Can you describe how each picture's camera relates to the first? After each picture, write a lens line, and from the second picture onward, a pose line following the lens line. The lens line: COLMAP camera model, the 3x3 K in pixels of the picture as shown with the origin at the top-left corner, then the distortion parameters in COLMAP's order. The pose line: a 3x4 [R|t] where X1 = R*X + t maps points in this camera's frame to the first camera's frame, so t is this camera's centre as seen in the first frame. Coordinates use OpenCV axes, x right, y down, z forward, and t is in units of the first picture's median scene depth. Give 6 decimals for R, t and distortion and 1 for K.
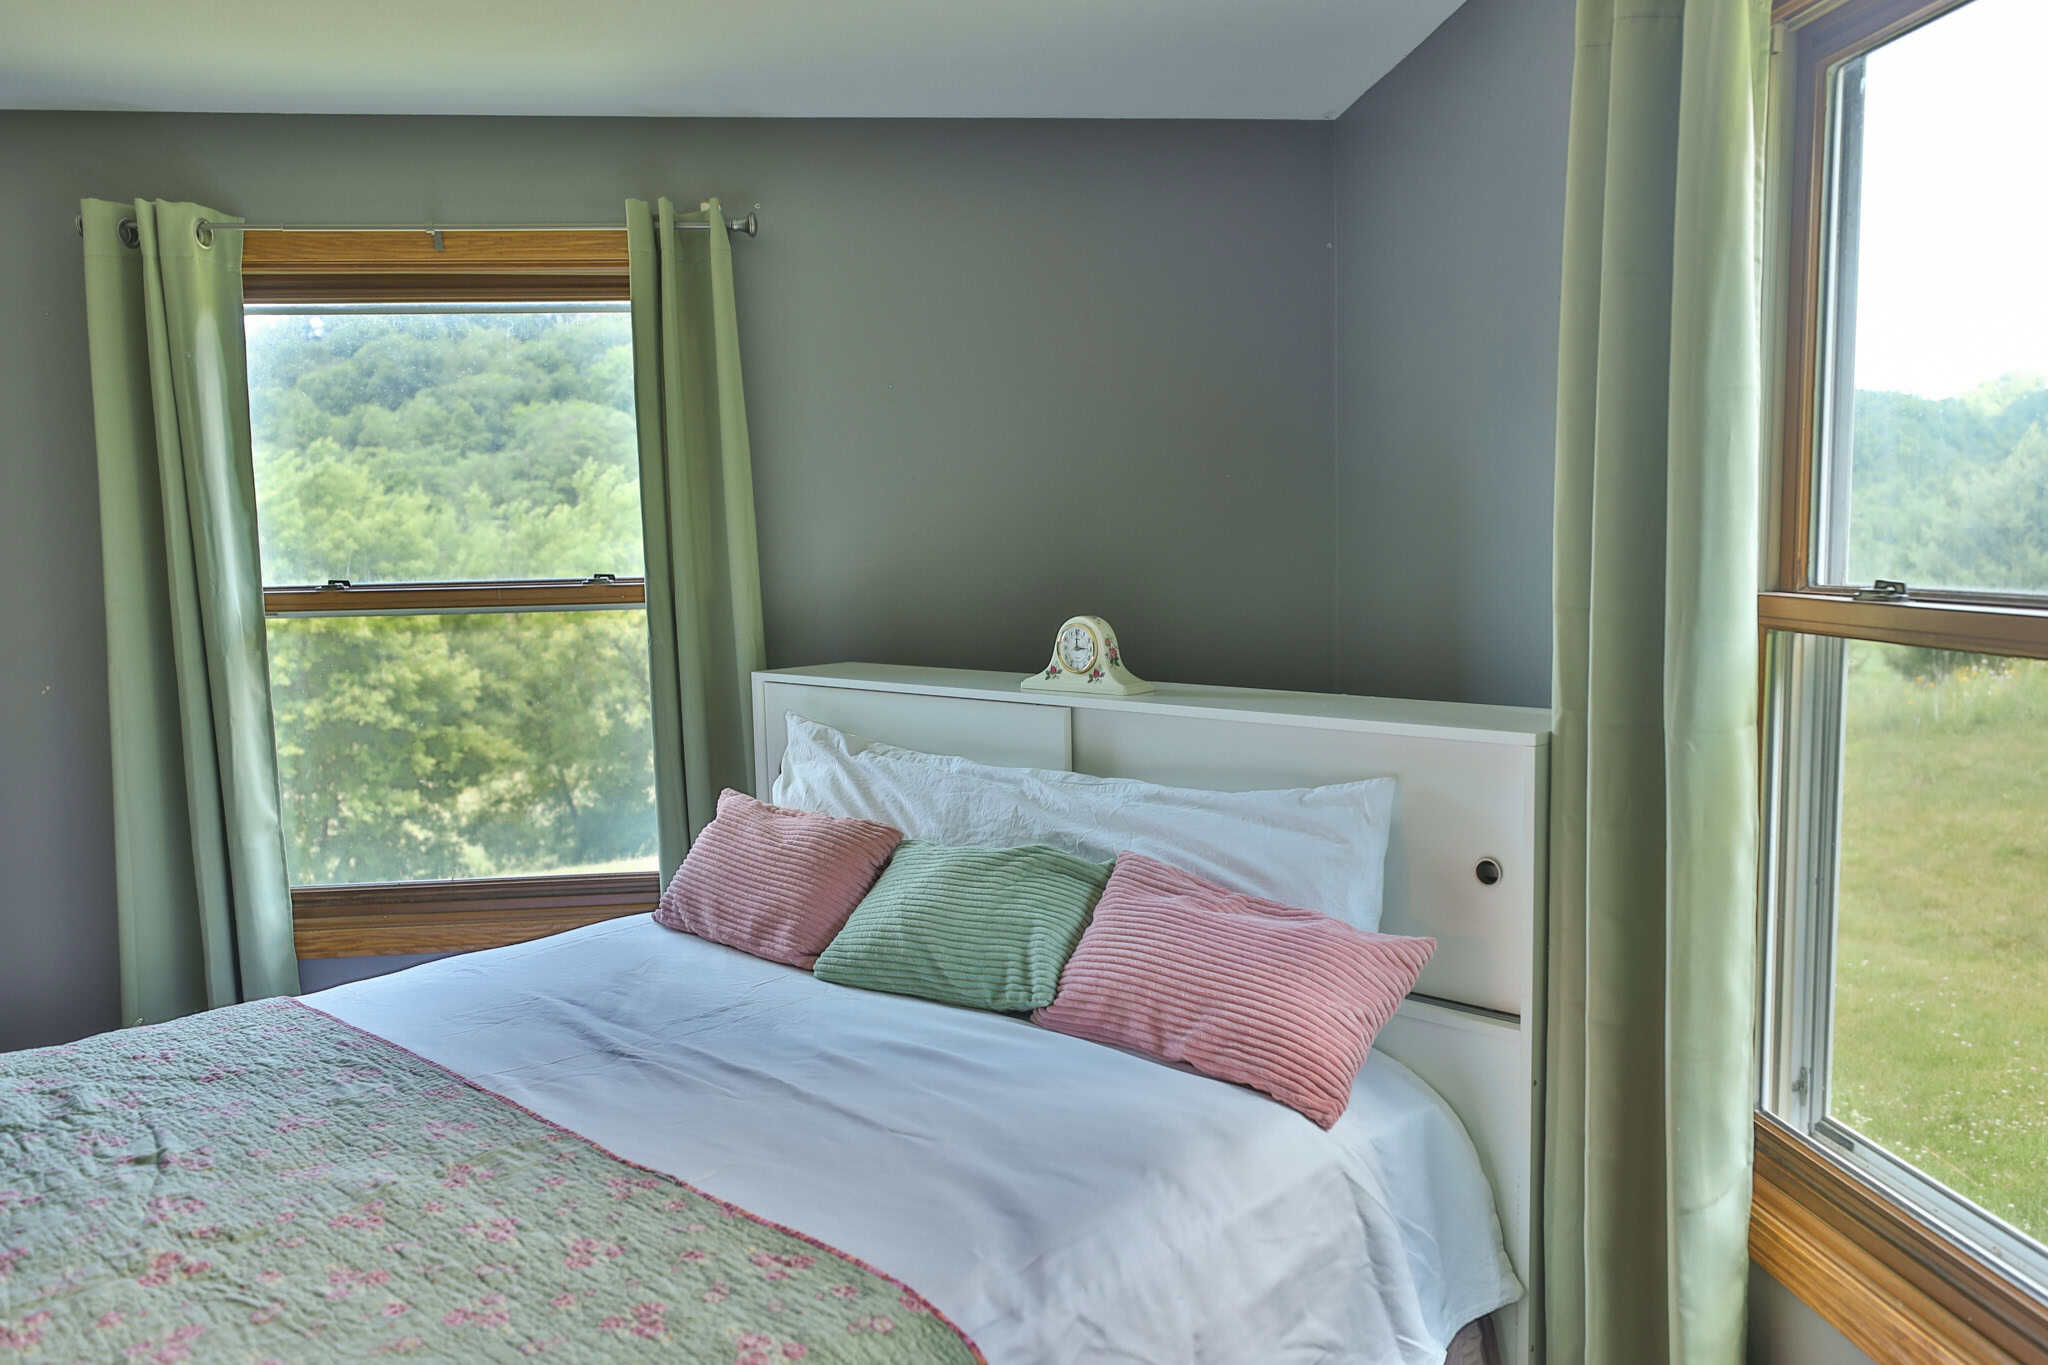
lens RADIAL K [[1494.9, 0, 1024.0], [0, 1494.9, 682.5], [0, 0, 1]] dist [0.000142, -0.000333]
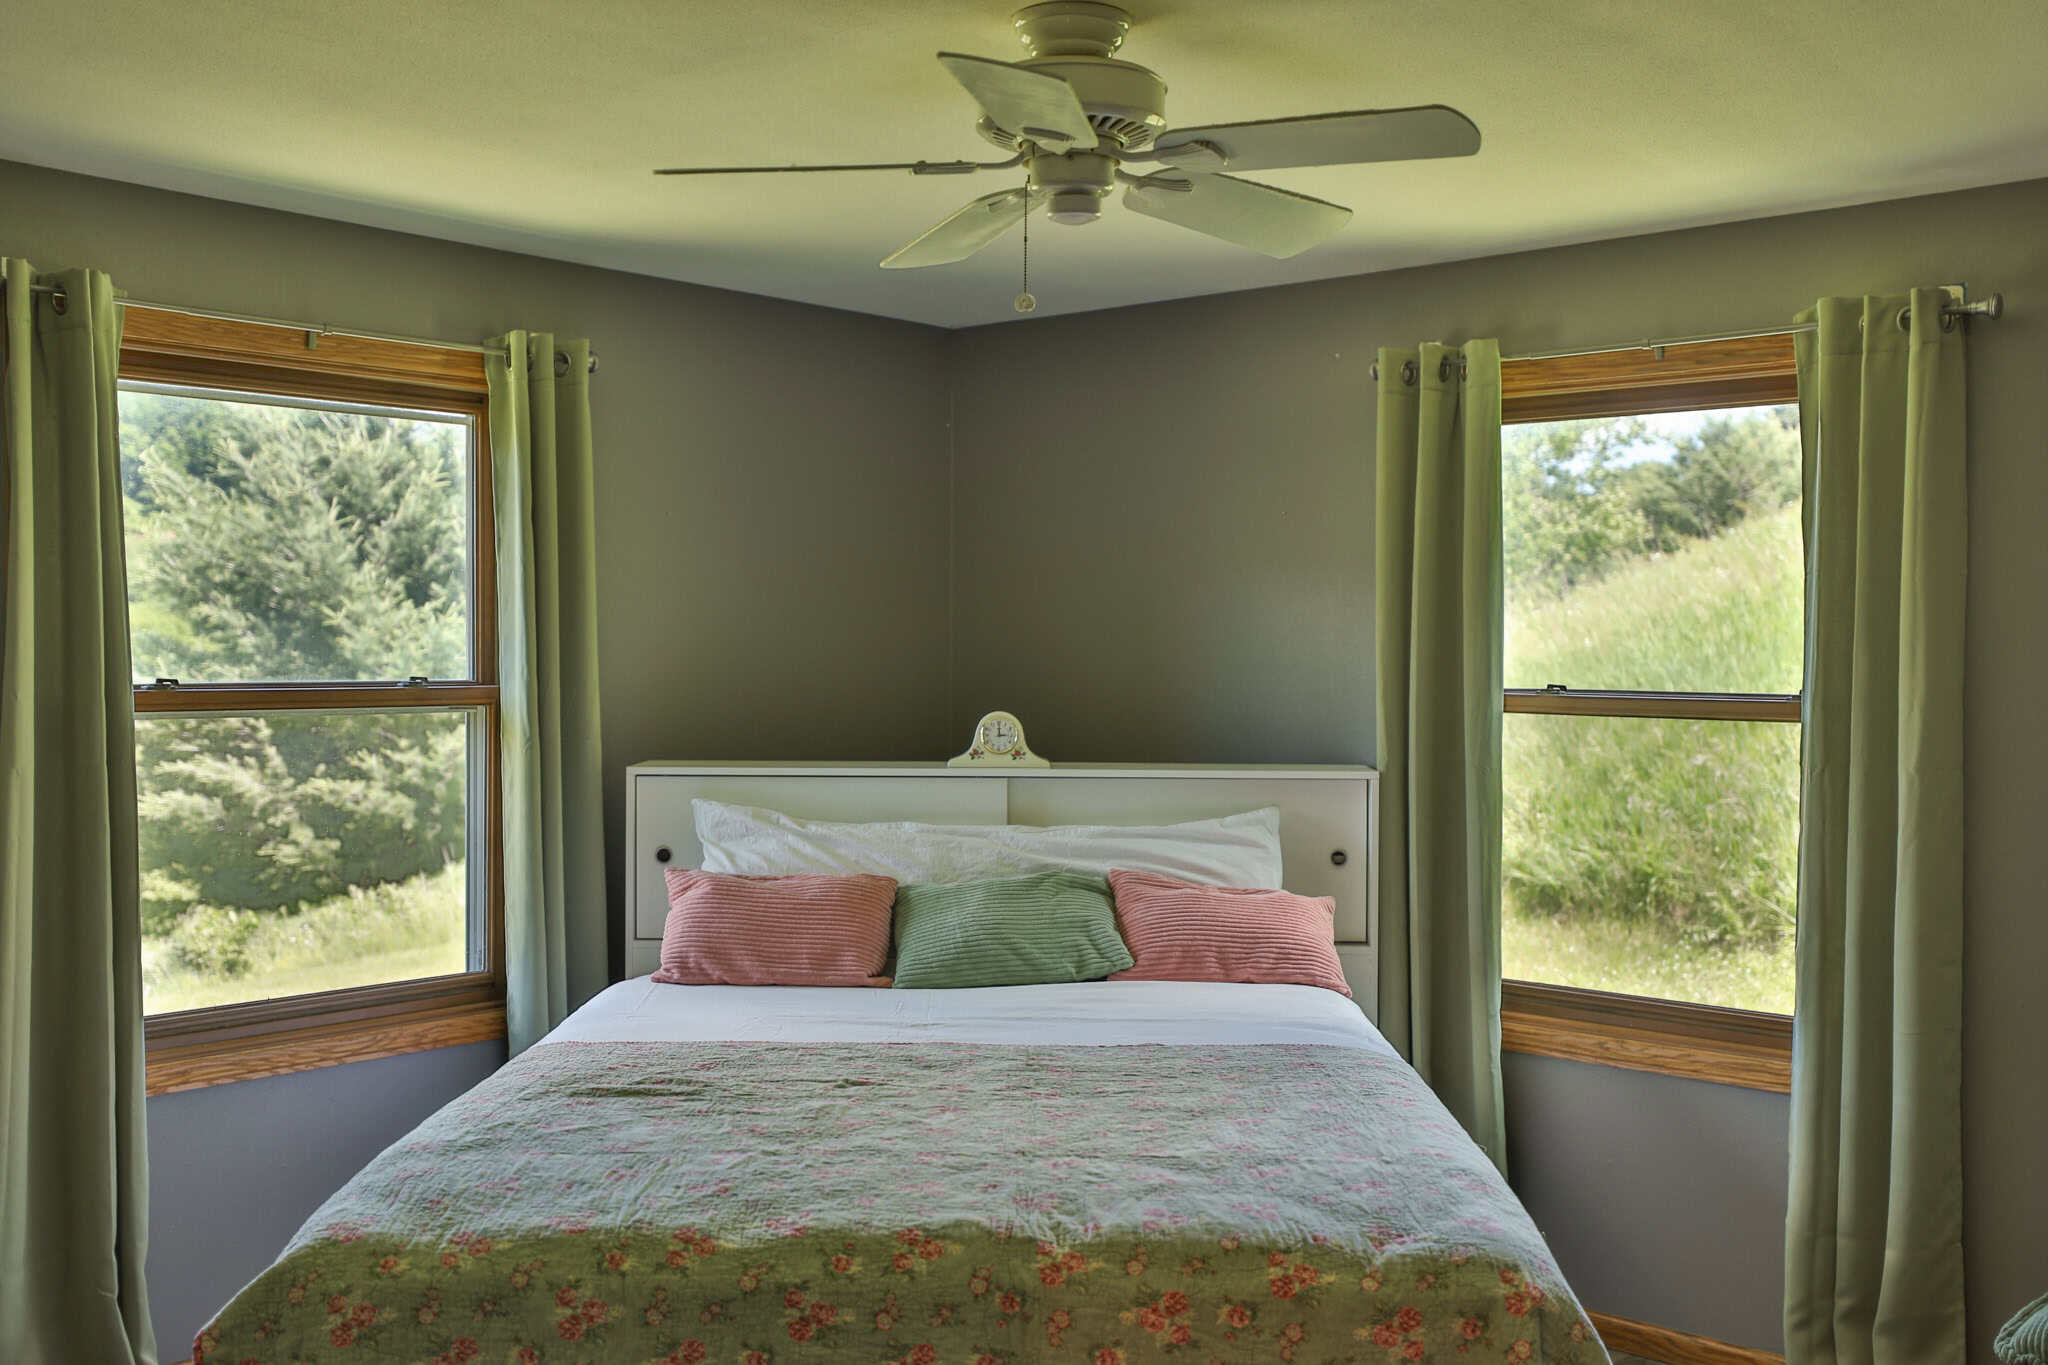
lens RADIAL K [[1992.1, 0, 1024.0], [0, 1992.1, 682.5], [0, 0, 1]] dist [0.017224, 0.009619]
pose [[0.749025, 0.015766, 0.662354, -1.129900], [0.042708, 0.996489, -0.072016, 0.059904], [-0.661164, 0.082229, 0.745722, -0.356322]]
